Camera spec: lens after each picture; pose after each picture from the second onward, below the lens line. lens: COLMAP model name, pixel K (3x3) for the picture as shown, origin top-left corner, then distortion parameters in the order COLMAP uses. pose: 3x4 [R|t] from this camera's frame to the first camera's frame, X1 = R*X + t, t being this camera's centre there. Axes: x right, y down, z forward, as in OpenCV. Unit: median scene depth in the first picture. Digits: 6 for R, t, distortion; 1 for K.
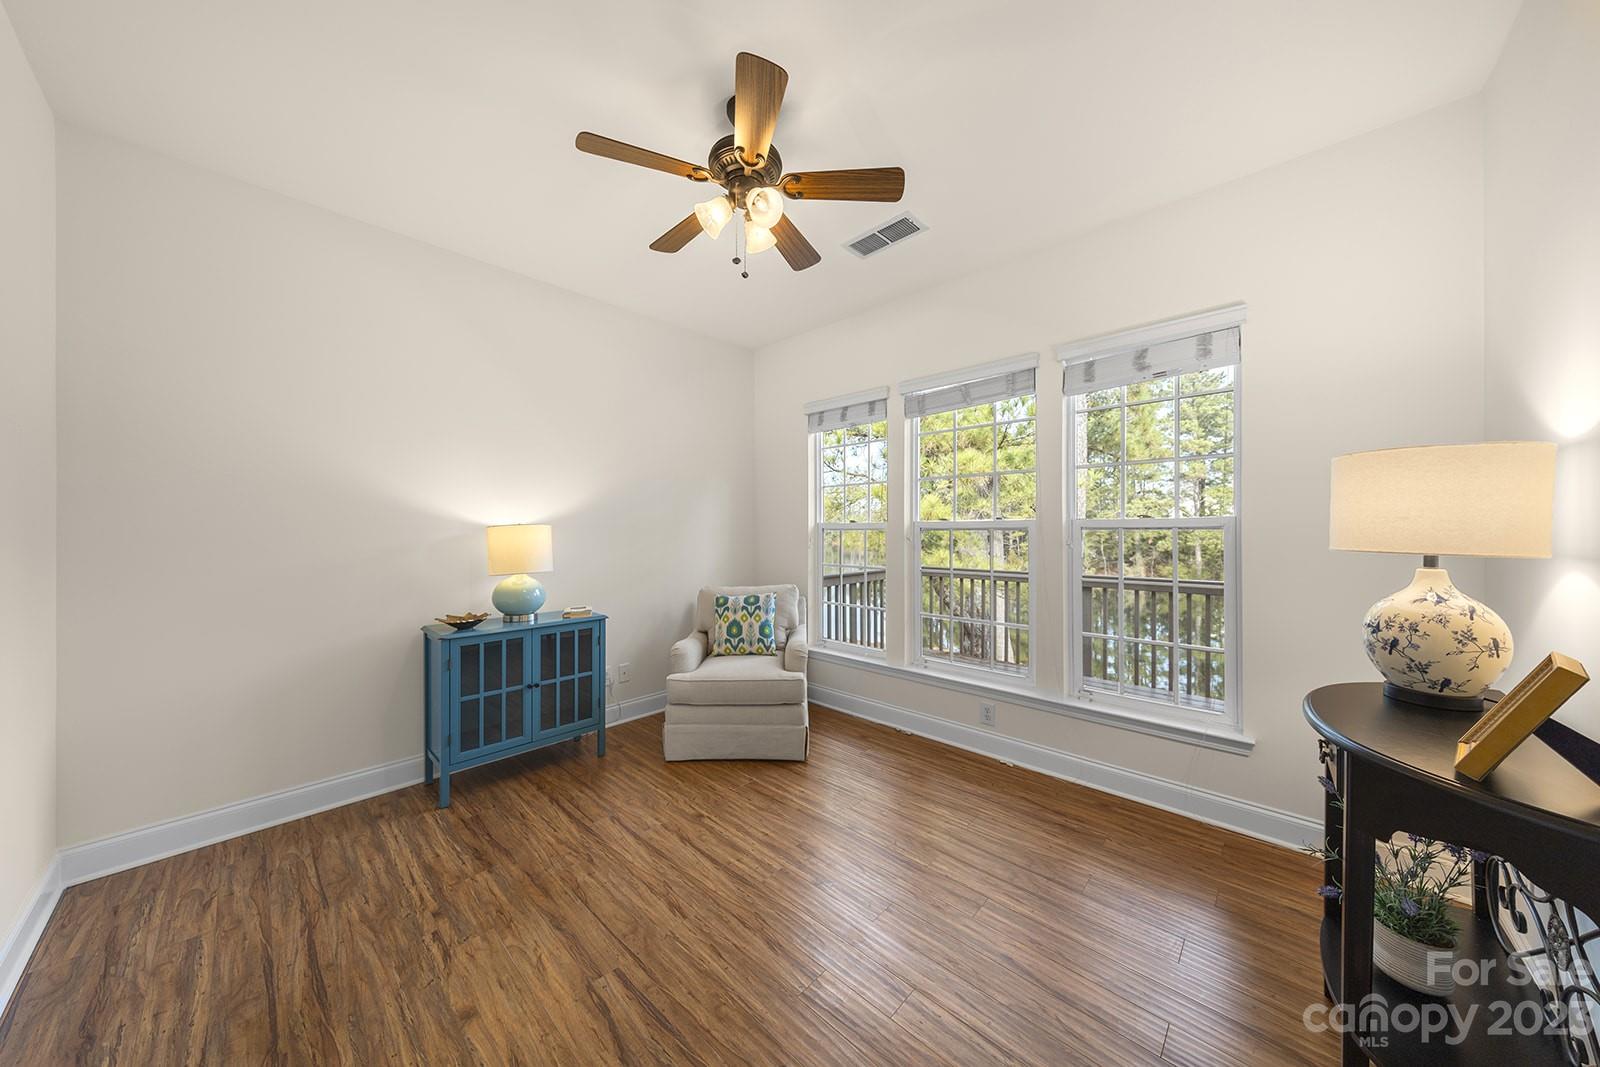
lens RADIAL K [[512.0, 0, 788.1], [0, 512.0, 531.5], [0, 0, 1]] dist [0.005835, -0.000374]
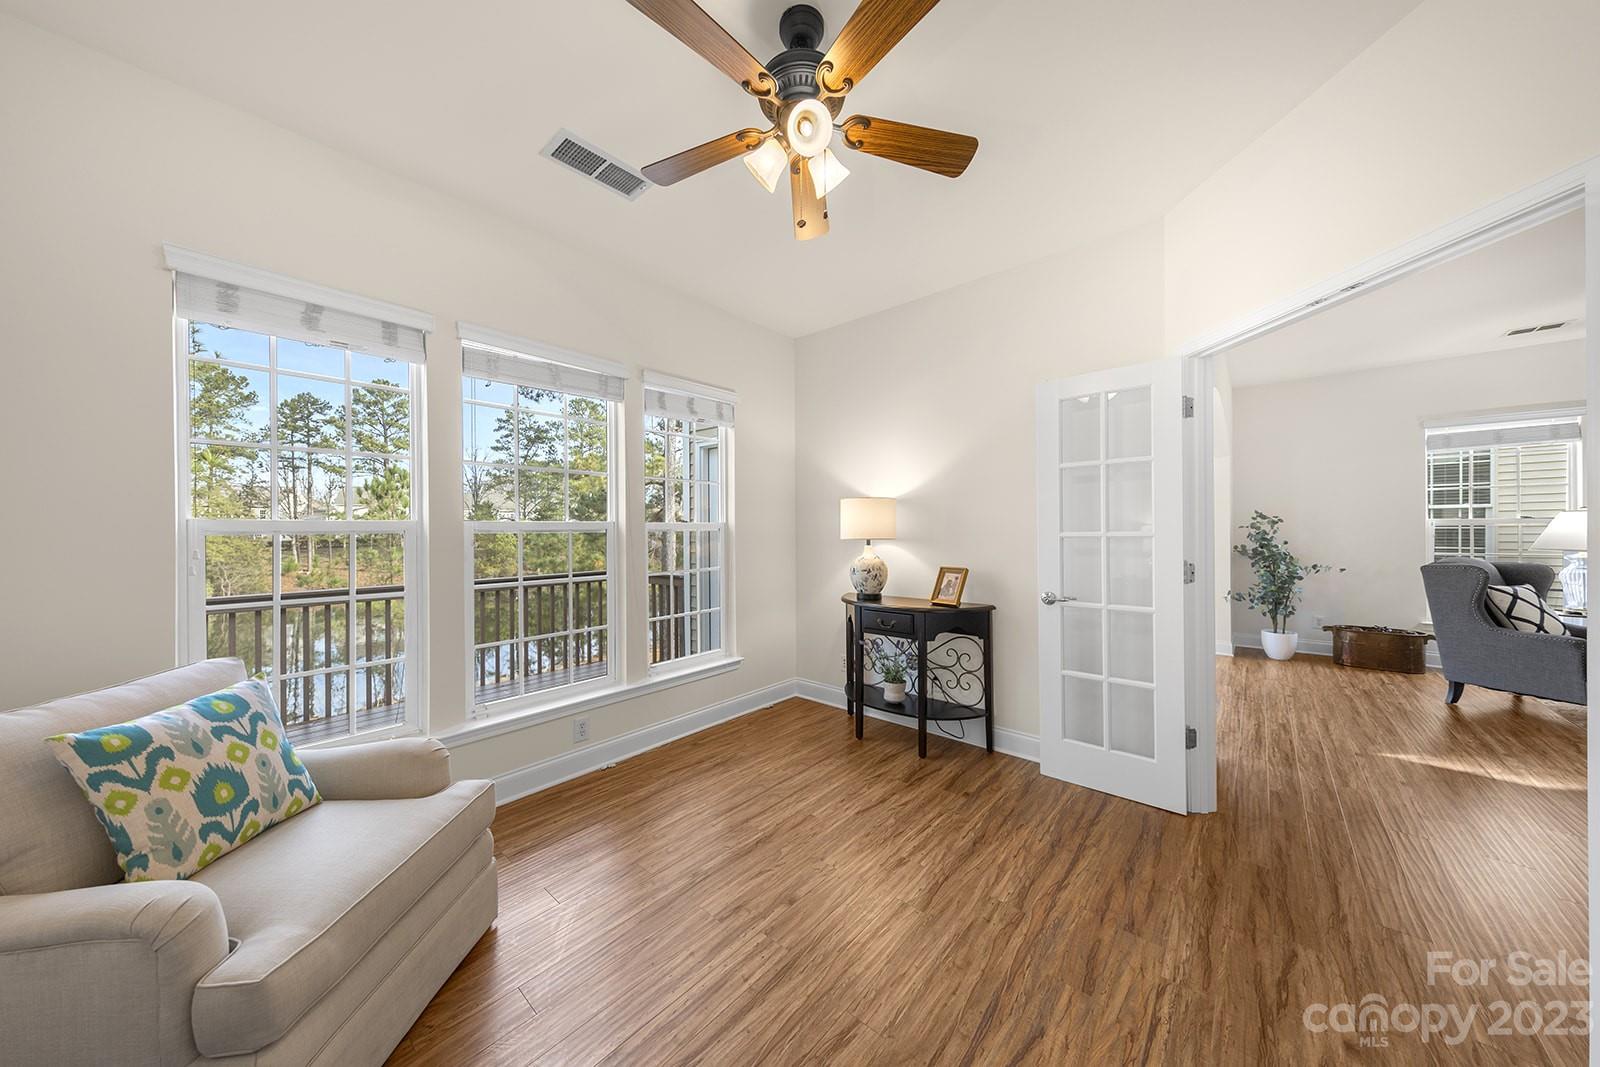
lens RADIAL K [[512.0, 0, 808.4], [0, 512.0, 532.0], [0, 0, 1]] dist [0.005835, -0.000374]
pose [[-0.039046, -0.003012, 0.999233, -0.767982], [0.008861, 0.999955, 0.003361, -0.002720], [-0.999198, 0.008986, -0.039017, 0.858282]]
